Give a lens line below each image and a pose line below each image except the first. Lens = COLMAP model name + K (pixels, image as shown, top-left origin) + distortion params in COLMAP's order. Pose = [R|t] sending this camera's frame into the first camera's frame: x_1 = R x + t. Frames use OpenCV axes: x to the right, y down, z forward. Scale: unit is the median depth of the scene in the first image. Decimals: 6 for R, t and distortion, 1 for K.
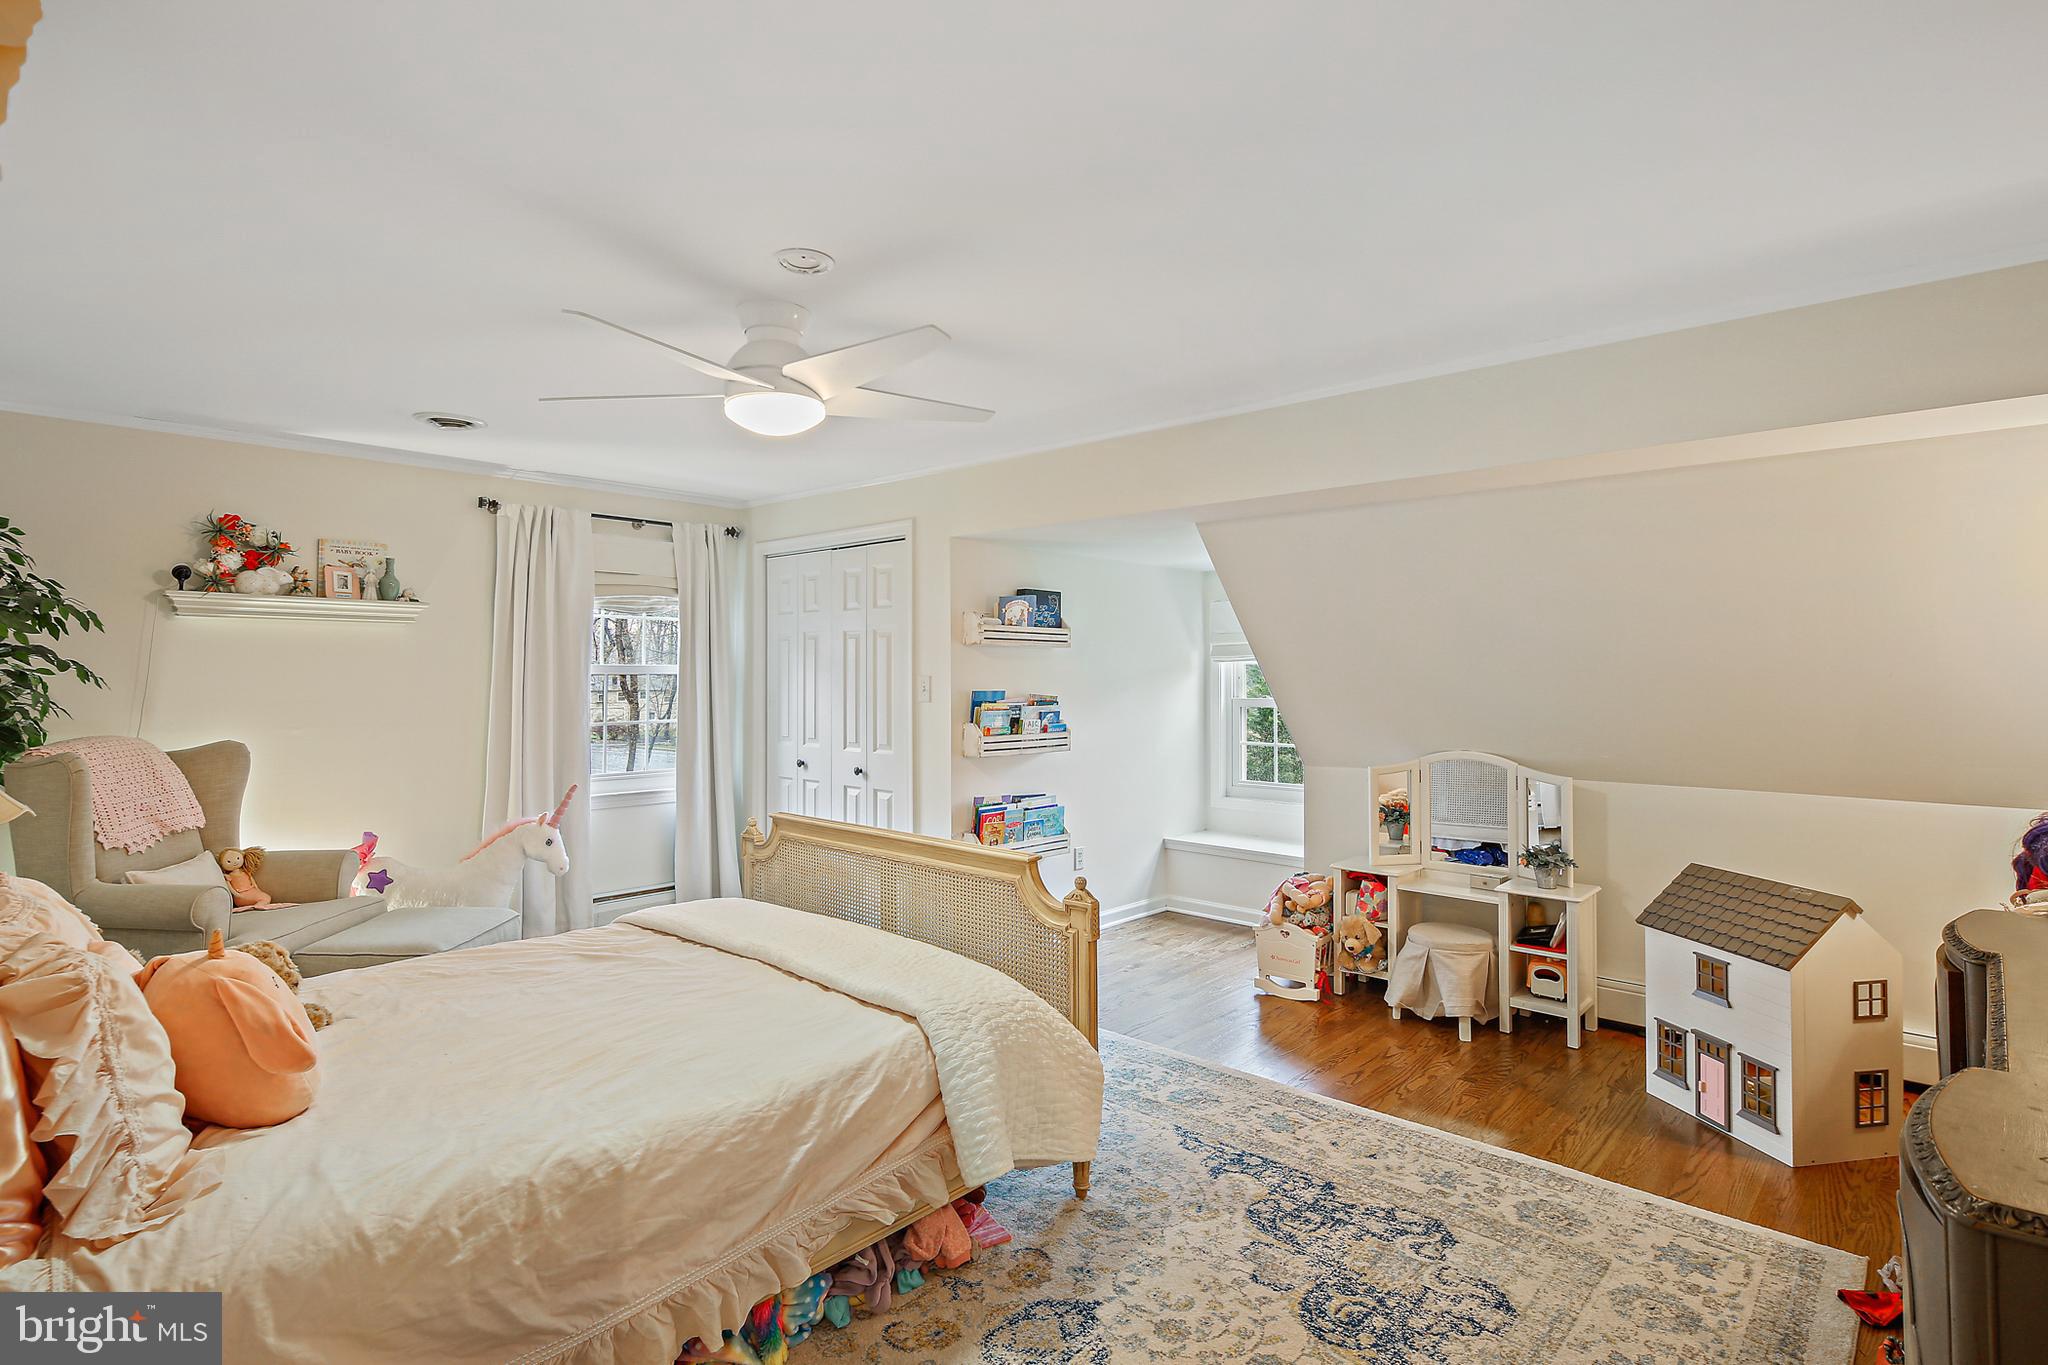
lens RADIAL K [[1007.3, 0, 1021.1], [0, 1007.3, 689.5], [0, 0, 1]] dist [0.000254, -0.000549]
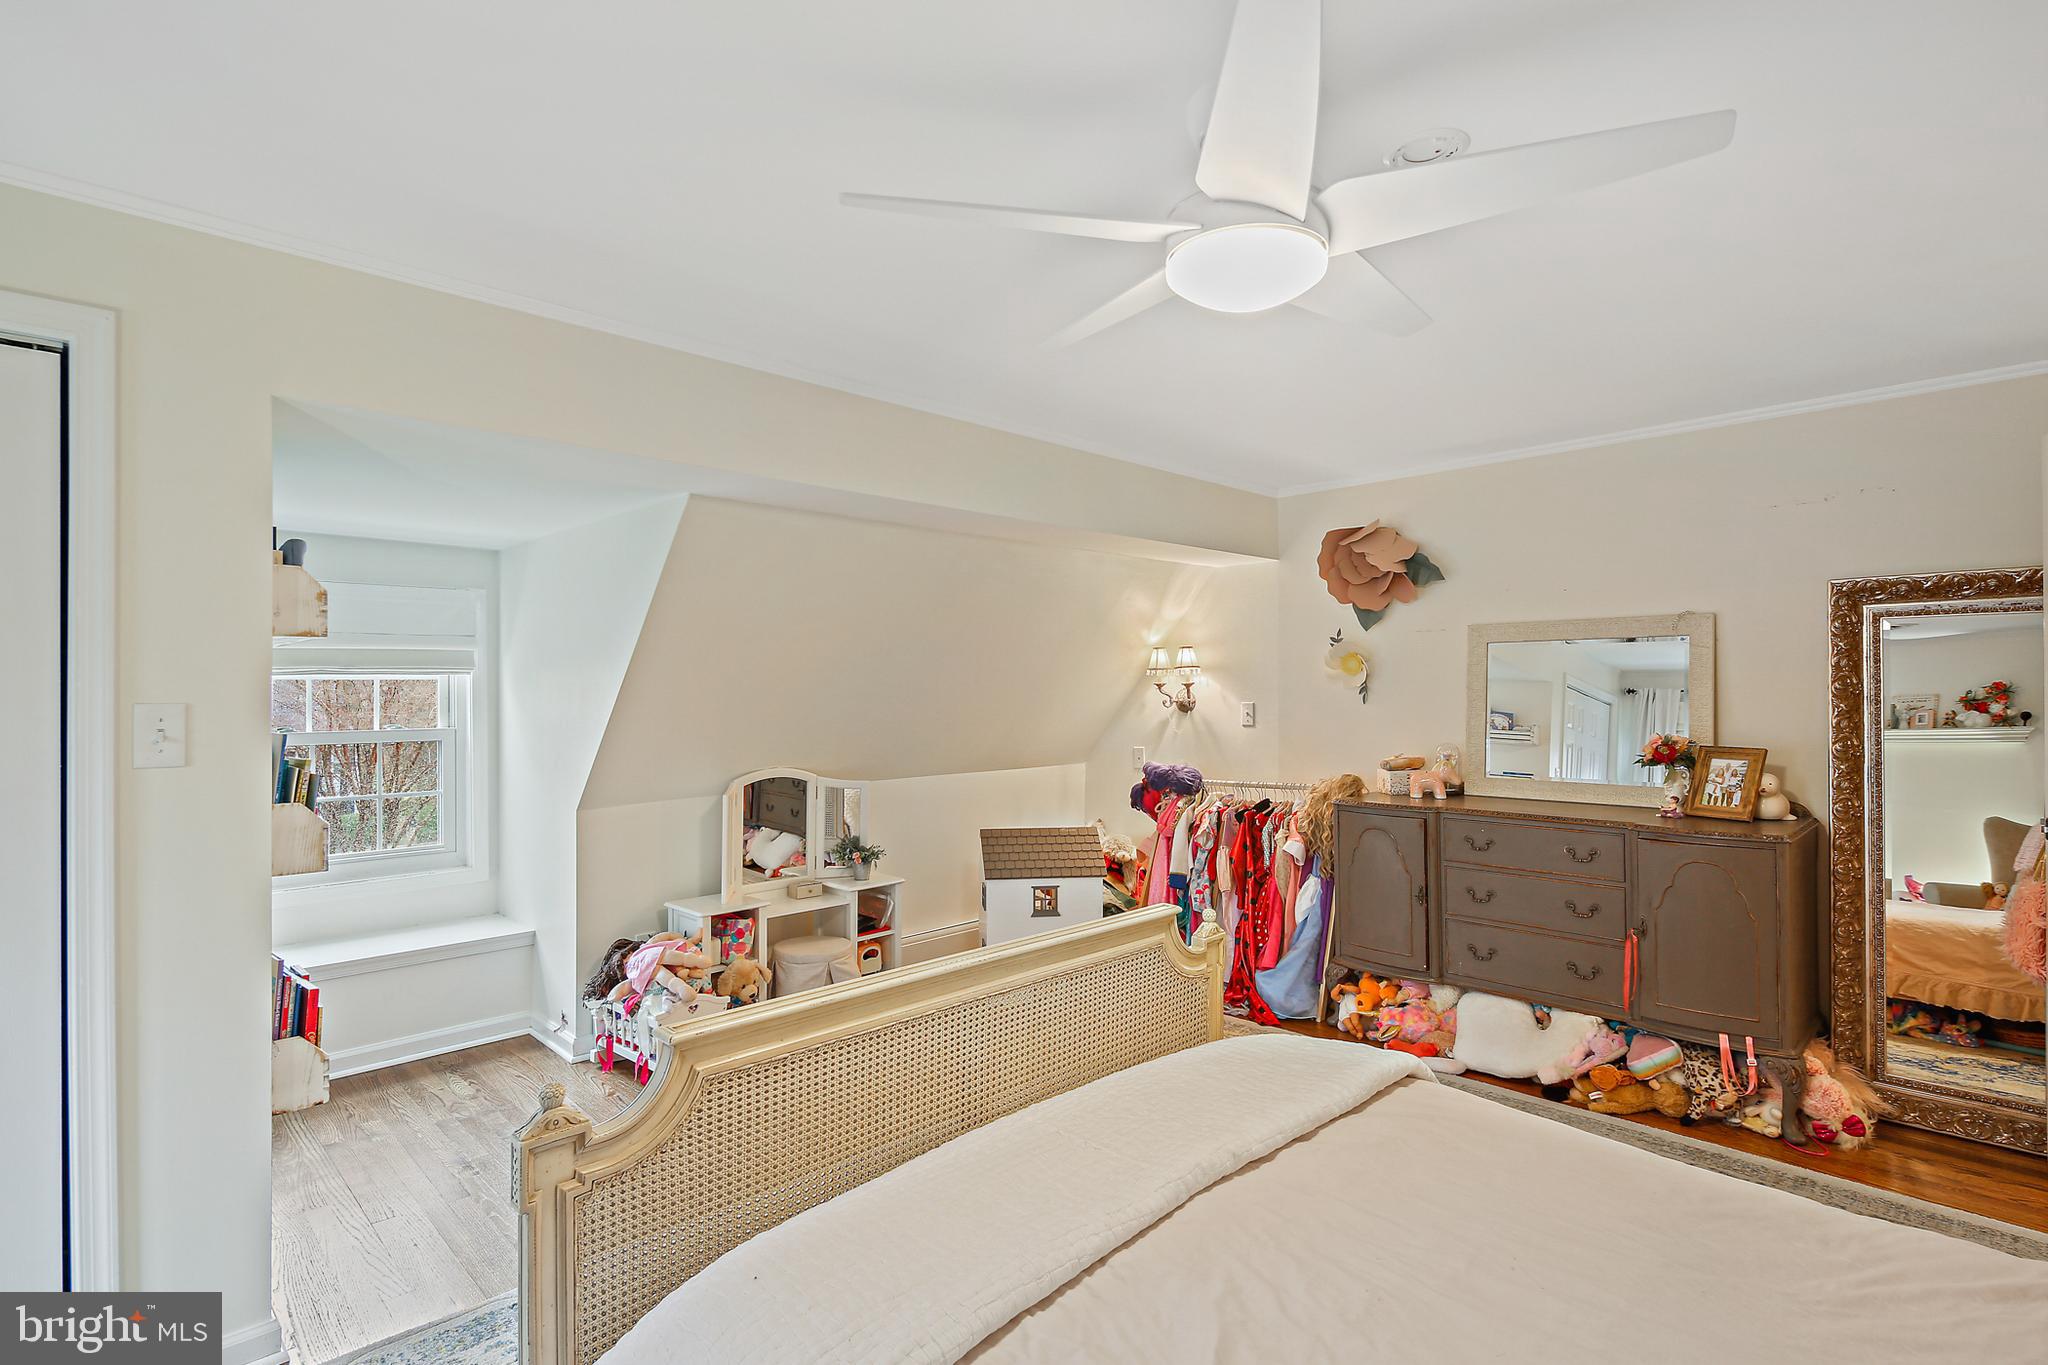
lens RADIAL K [[1007.3, 0, 1021.1], [0, 1007.3, 689.5], [0, 0, 1]] dist [0.000254, -0.000549]
pose [[0.046432, -0.003939, 0.998914, -0.665757], [0.019332, 0.999808, 0.003044, -0.018469], [-0.998734, 0.019169, 0.046500, 0.848023]]
